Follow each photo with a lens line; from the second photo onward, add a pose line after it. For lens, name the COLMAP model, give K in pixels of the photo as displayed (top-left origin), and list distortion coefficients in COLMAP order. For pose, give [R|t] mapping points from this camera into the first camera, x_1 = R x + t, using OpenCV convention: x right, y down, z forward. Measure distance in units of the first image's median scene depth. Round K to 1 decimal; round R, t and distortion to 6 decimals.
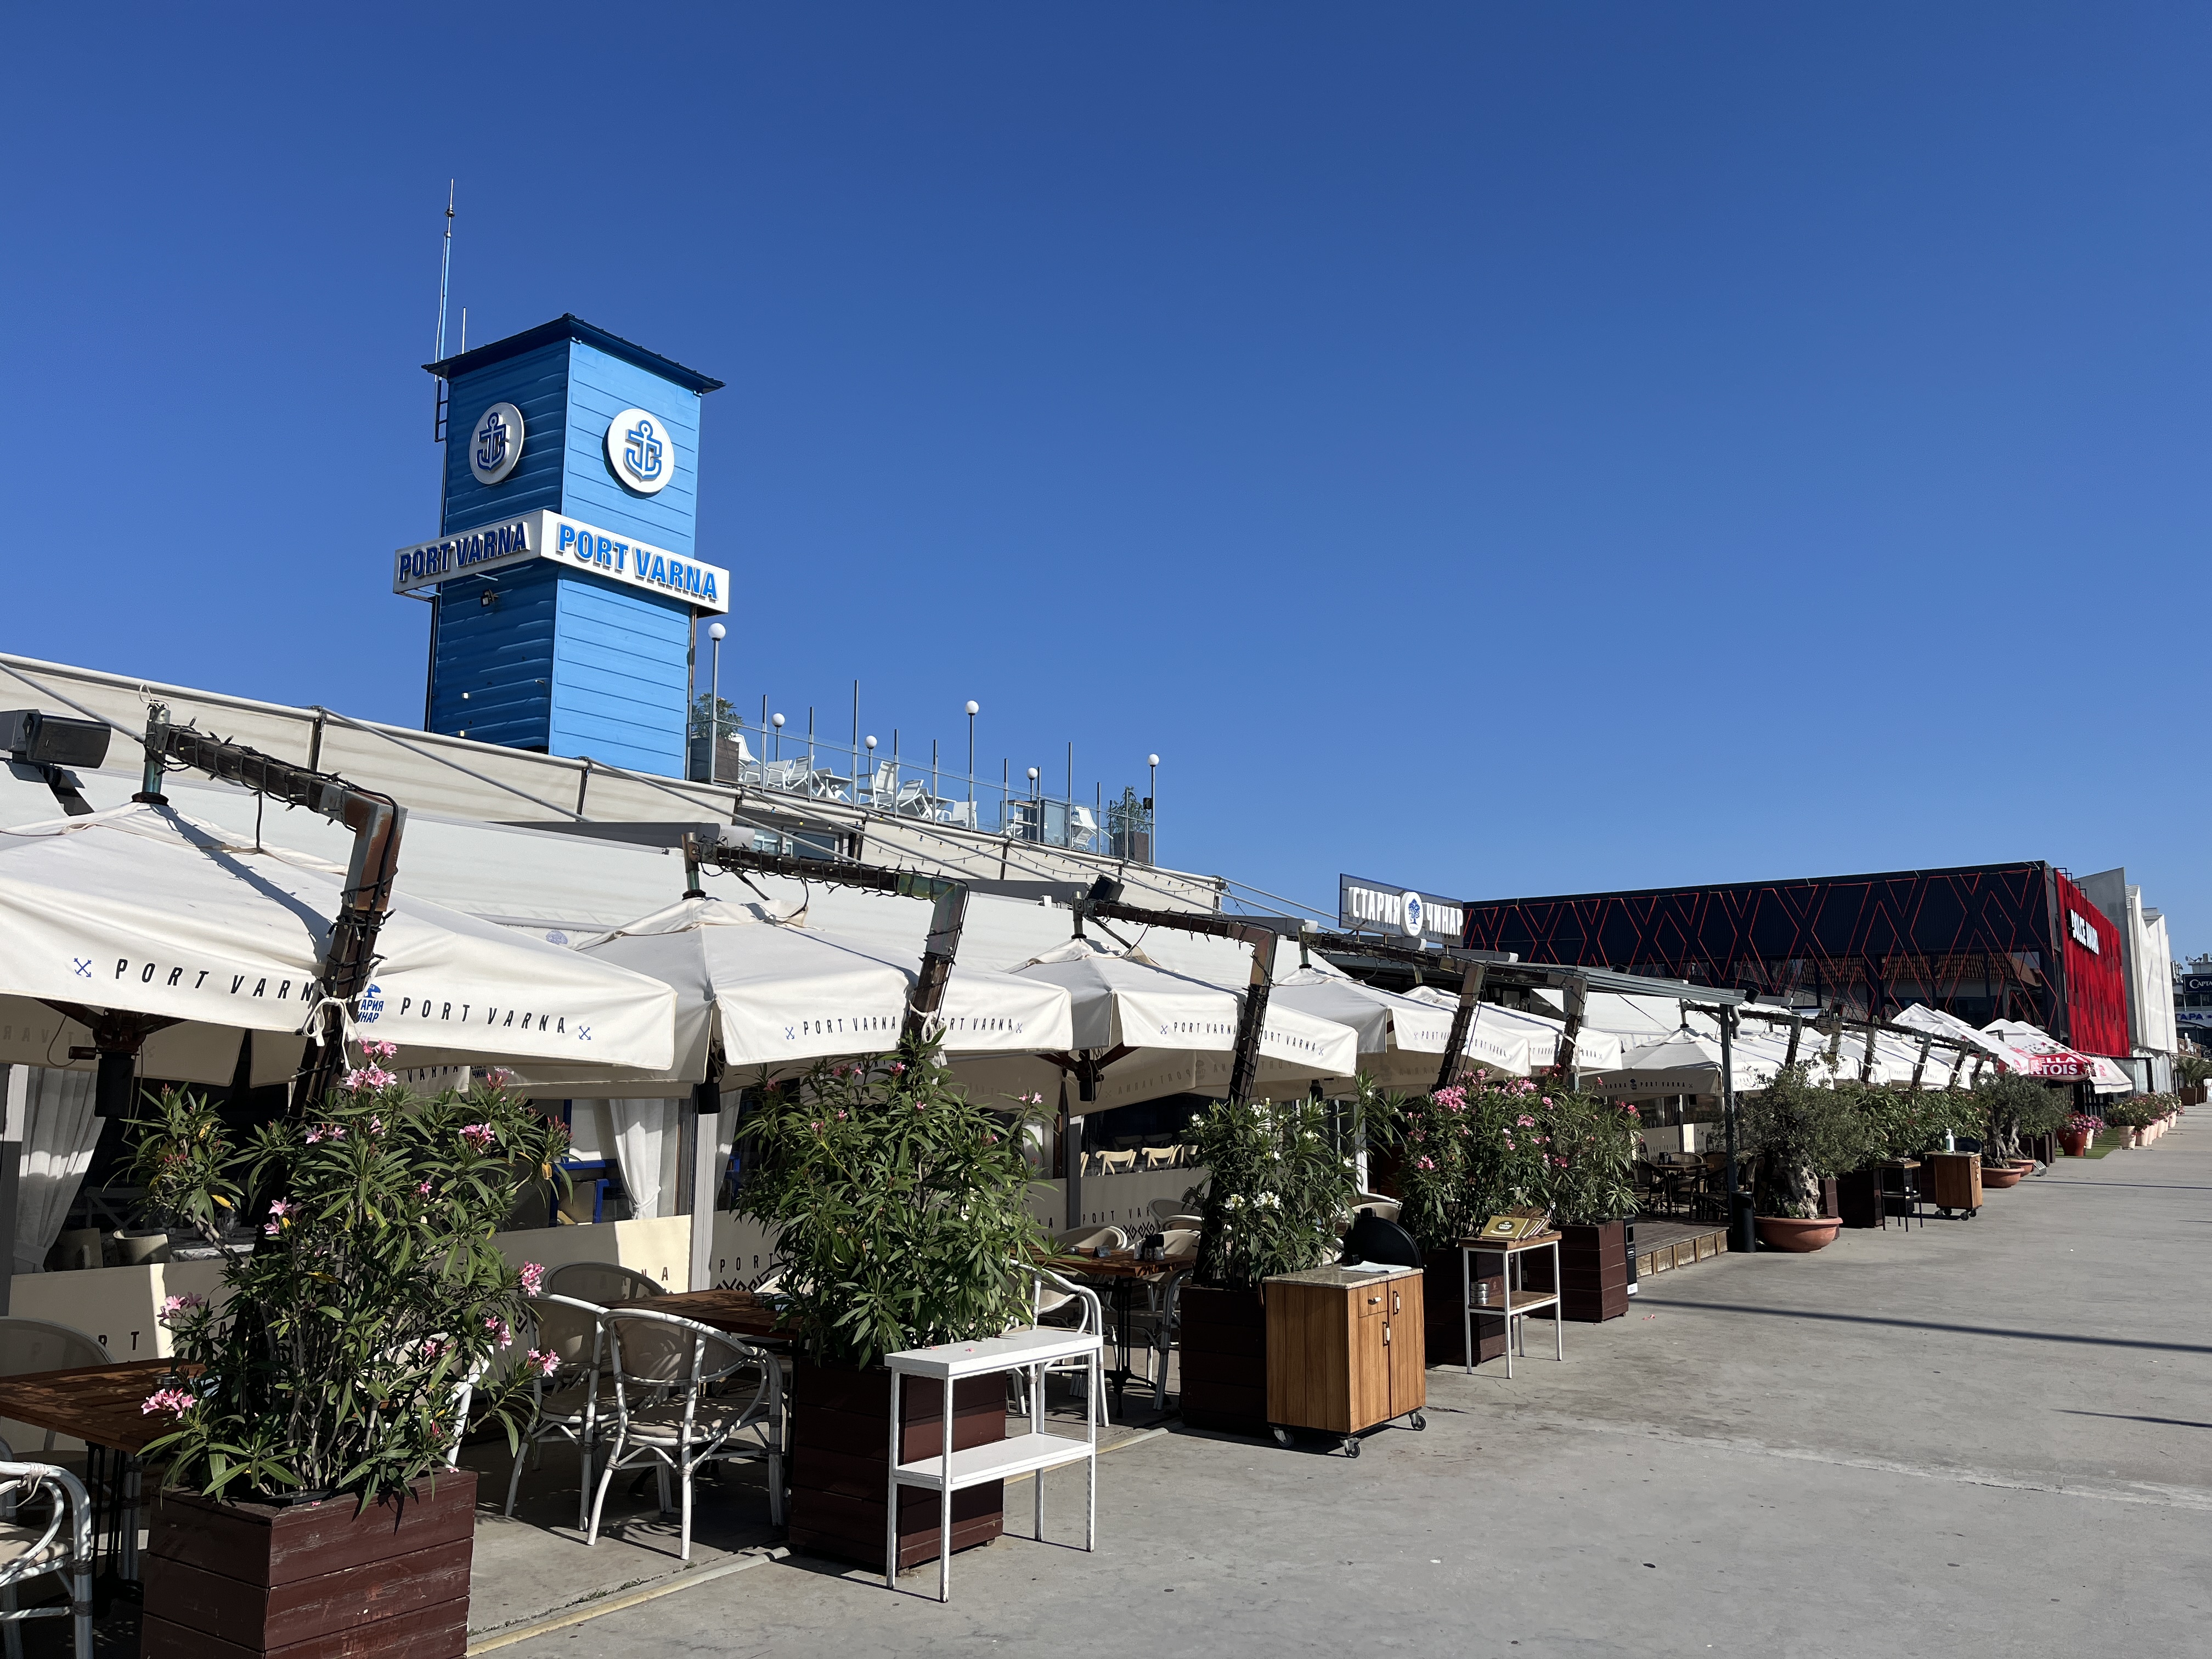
lens RADIAL K [[1658.8, 0, 1106.0], [0, 1658.8, 829.5], [0, 0, 1]] dist [-0.022232, -0.000462]
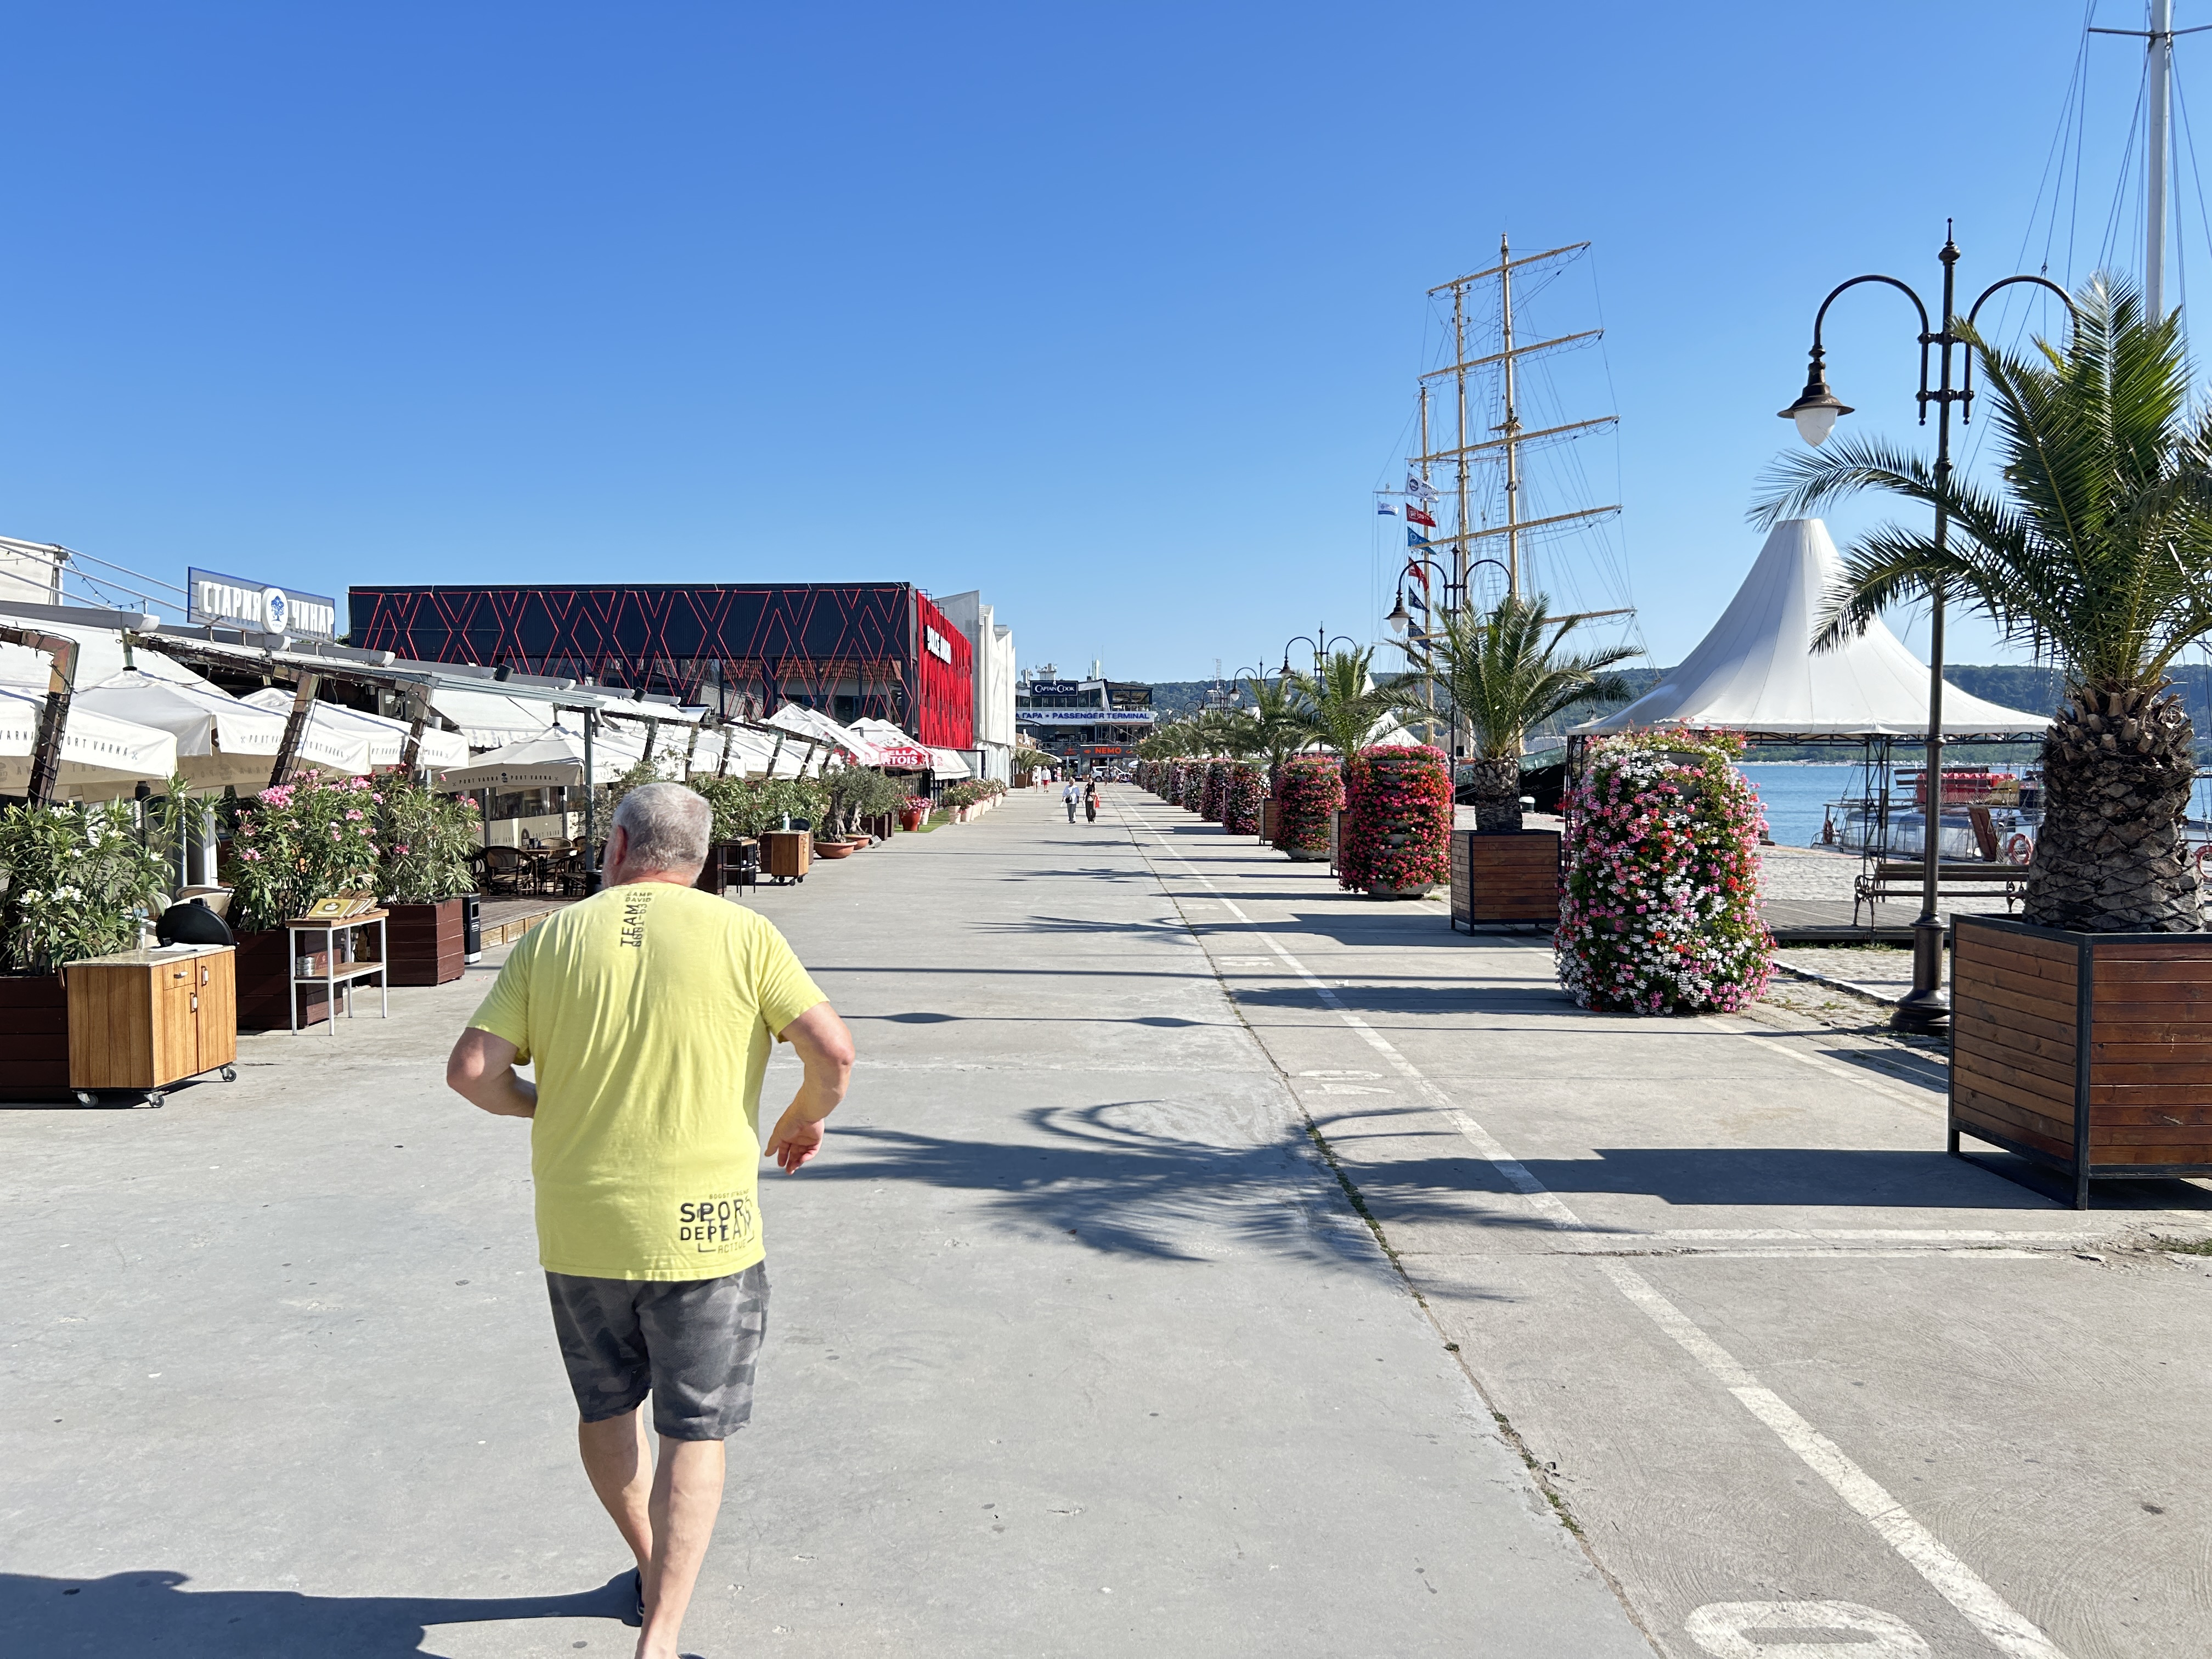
lens RADIAL K [[1614.9, 0, 1106.0], [0, 1614.9, 829.5], [0, 0, 1]] dist [0.043749, -0.056384]
pose [[0.807050, -0.029387, 0.589751, 0.011665], [-0.081140, 0.983767, 0.160056, -0.028369], [-0.584881, -0.177026, 0.791565, -0.152812]]
